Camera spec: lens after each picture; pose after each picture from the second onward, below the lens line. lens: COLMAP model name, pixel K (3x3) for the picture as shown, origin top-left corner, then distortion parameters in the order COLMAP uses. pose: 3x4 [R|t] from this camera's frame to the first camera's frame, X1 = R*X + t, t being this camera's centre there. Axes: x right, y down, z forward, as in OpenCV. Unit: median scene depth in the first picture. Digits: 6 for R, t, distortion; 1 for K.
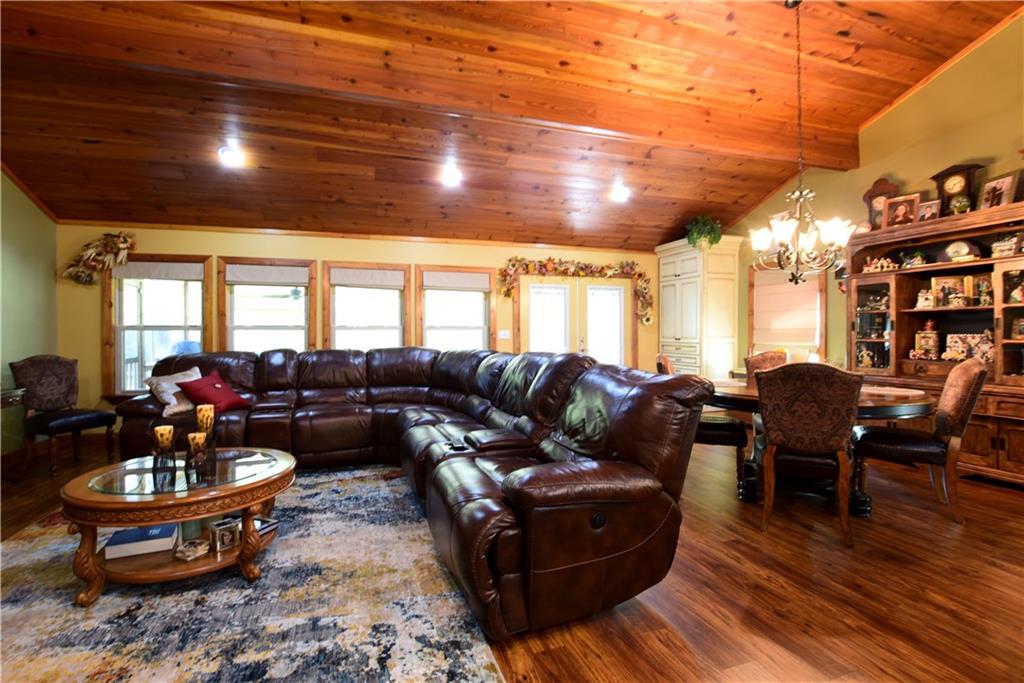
lens RADIAL K [[470.8, 0, 497.6], [0, 470.8, 336.3], [0, 0, 1]] dist [-0.027560, 0.001175]
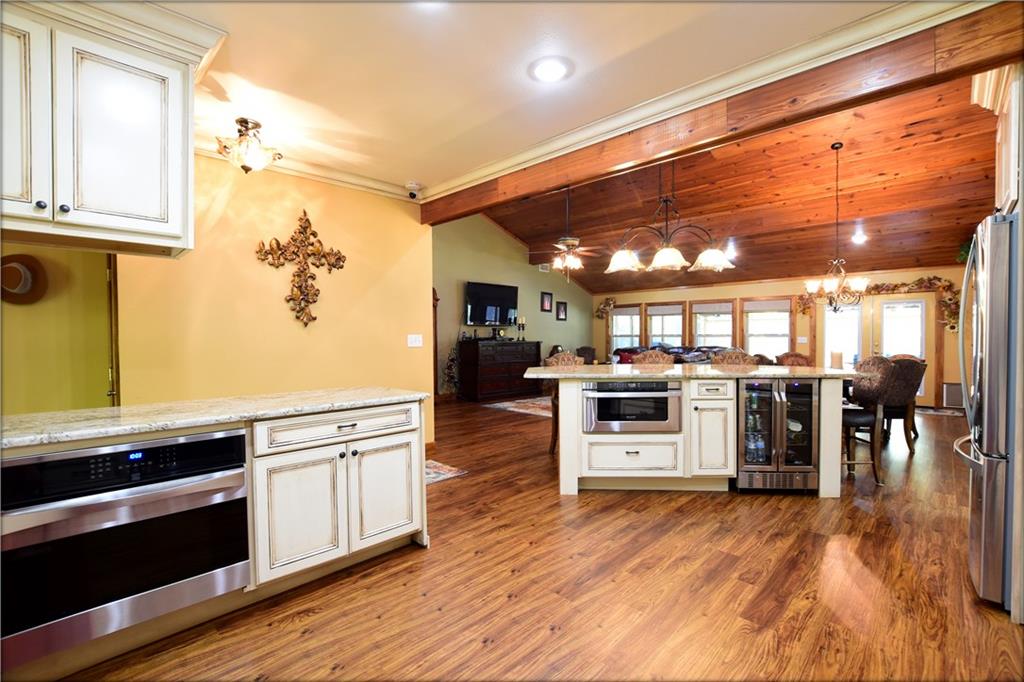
lens RADIAL K [[453.6, 0, 517.2], [0, 453.6, 345.5], [0, 0, 1]] dist [-0.034575, 0.006330]
pose [[0.473550, 0.018264, -0.880578, 1.173277], [-0.002956, 0.999812, 0.019148, -0.014345], [0.880762, -0.006464, 0.473515, -0.631480]]
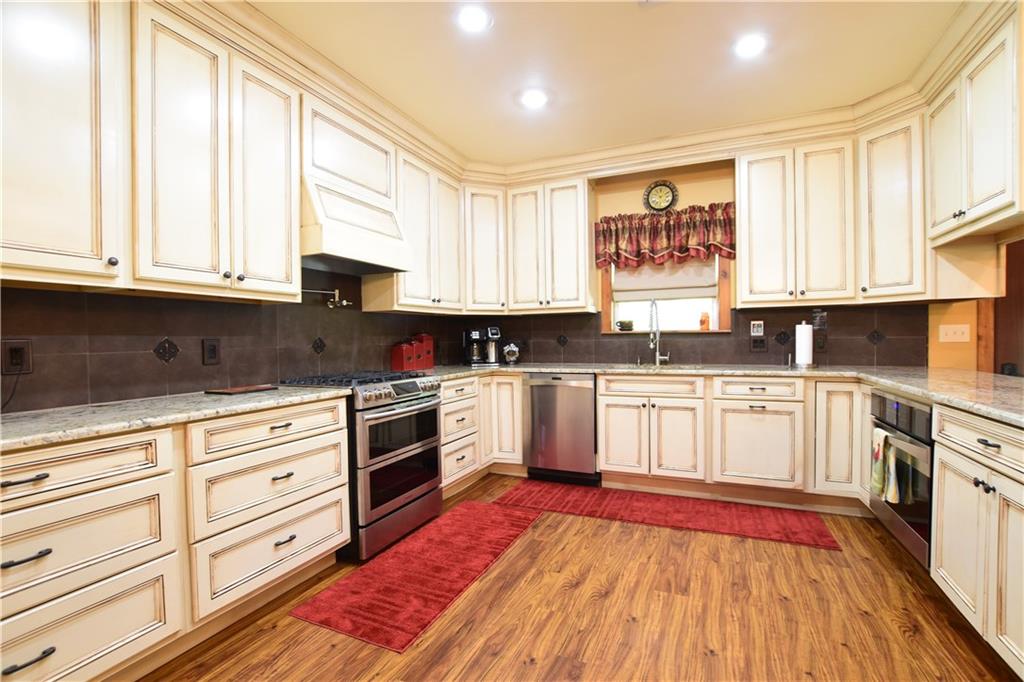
lens RADIAL K [[453.6, 0, 517.2], [0, 453.6, 345.5], [0, 0, 1]] dist [-0.034575, 0.006330]
pose [[-0.748373, 0.003542, 0.663269, 0.675456], [0.022361, 0.999552, 0.019892, 0.000671], [-0.662901, 0.029718, -0.748117, -0.086592]]
